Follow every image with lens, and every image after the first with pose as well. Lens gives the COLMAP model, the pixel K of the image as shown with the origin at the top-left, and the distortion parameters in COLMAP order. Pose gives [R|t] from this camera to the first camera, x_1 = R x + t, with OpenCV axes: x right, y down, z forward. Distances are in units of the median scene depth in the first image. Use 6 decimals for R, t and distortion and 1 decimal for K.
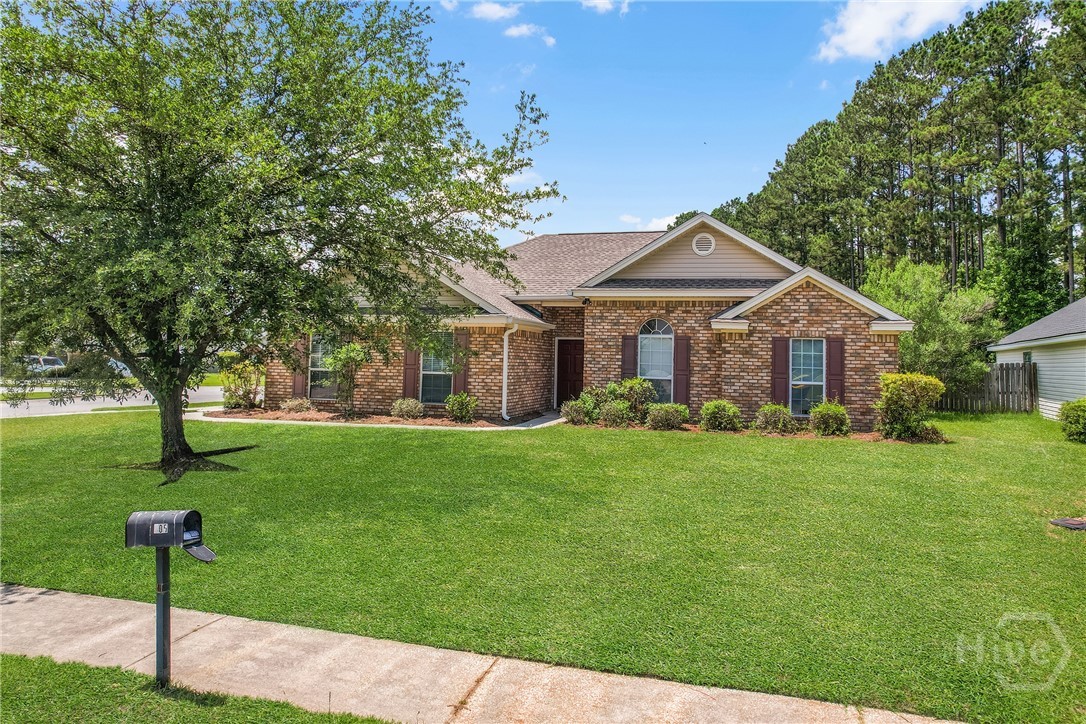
lens RADIAL K [[711.6, 0, 543.6], [0, 711.6, 291.8], [0, 0, 1]] dist [-0.056607, 0.034691]
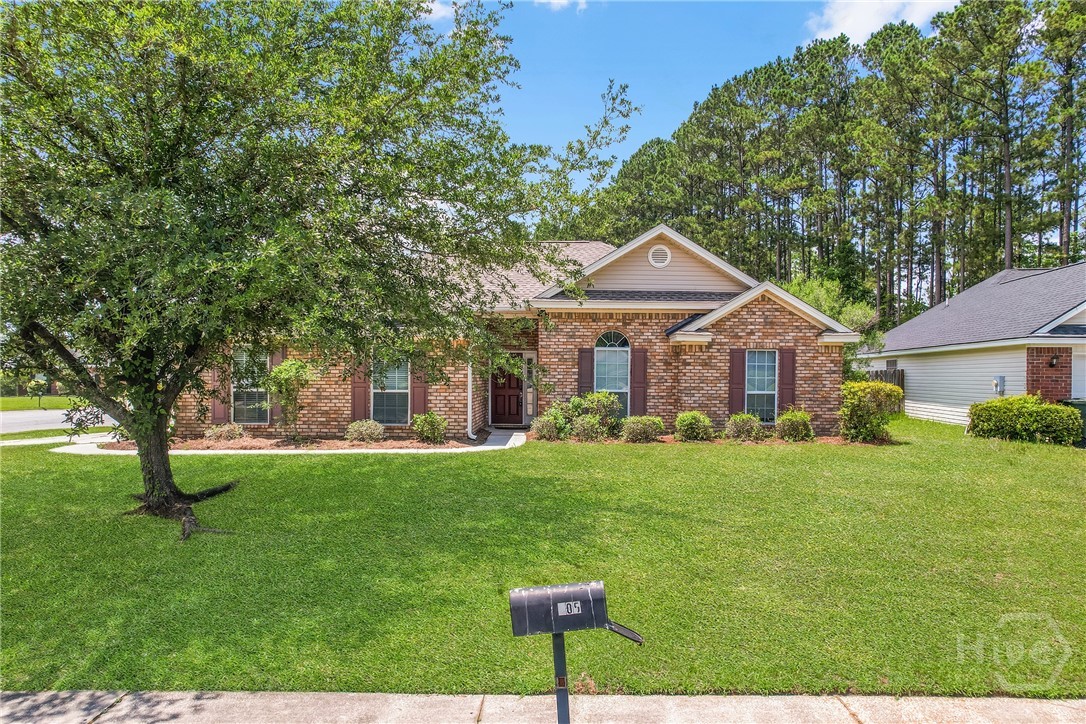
lens RADIAL K [[711.6, 0, 539.0], [0, 711.6, 357.4], [0, 0, 1]] dist [-0.056607, 0.034691]
pose [[0.964545, -0.011472, 0.263669, -0.216920], [-0.007431, 0.997478, 0.070583, 0.005762], [-0.263814, -0.070039, 0.962027, 0.080048]]
